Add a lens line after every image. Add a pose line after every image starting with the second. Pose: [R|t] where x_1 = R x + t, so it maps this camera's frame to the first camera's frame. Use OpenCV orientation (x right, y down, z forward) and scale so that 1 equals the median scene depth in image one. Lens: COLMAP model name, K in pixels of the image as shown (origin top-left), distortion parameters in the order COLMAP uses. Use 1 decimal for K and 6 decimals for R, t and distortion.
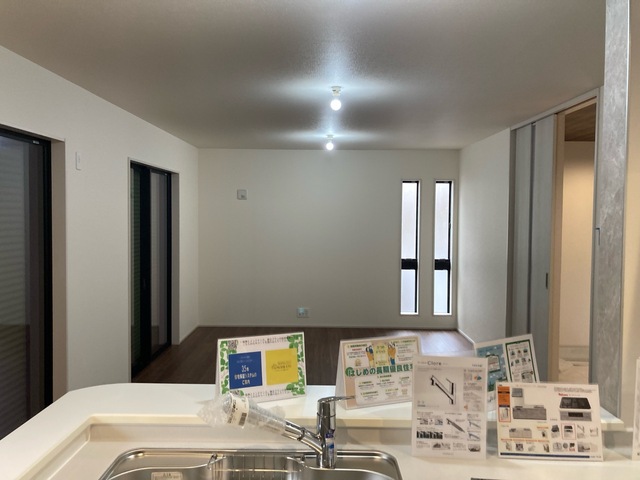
lens RADIAL K [[533.0, 0, 320.0], [0, 533.0, 228.2], [0, 0, 1]] dist [0.004431, -0.001431]
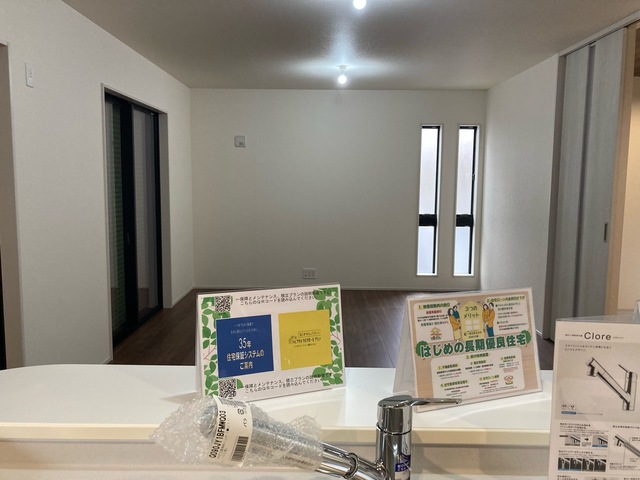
lens RADIAL K [[525.2, 0, 320.0], [0, 525.2, 240.0], [0, 0, 1]] dist [-0.001421, -0.002289]
pose [[0.999998, 0.000359, 0.002041, -0.057570], [-0.000528, 0.996522, 0.083333, 0.099462], [-0.002004, -0.083334, 0.996520, 0.424640]]
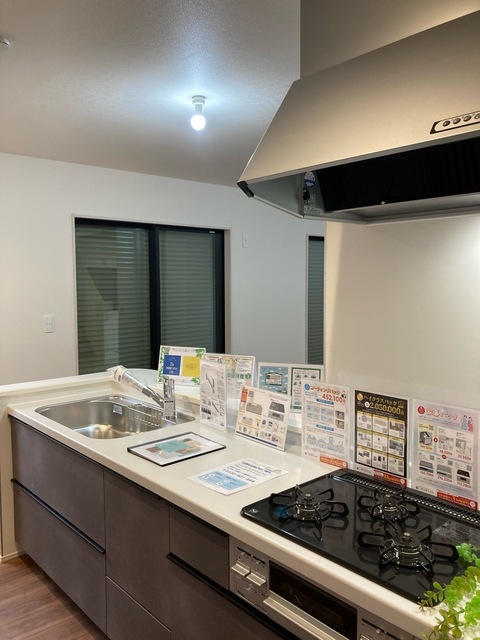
lens RADIAL K [[525.2, 0, 240.0], [0, 525.2, 320.0], [0, 0, 1]] dist [-0.001421, -0.002289]
pose [[0.672596, 0.042647, -0.738780, 1.243856], [-0.012043, 0.998837, 0.046695, 0.039727], [0.739912, -0.022510, 0.672327, 0.029959]]
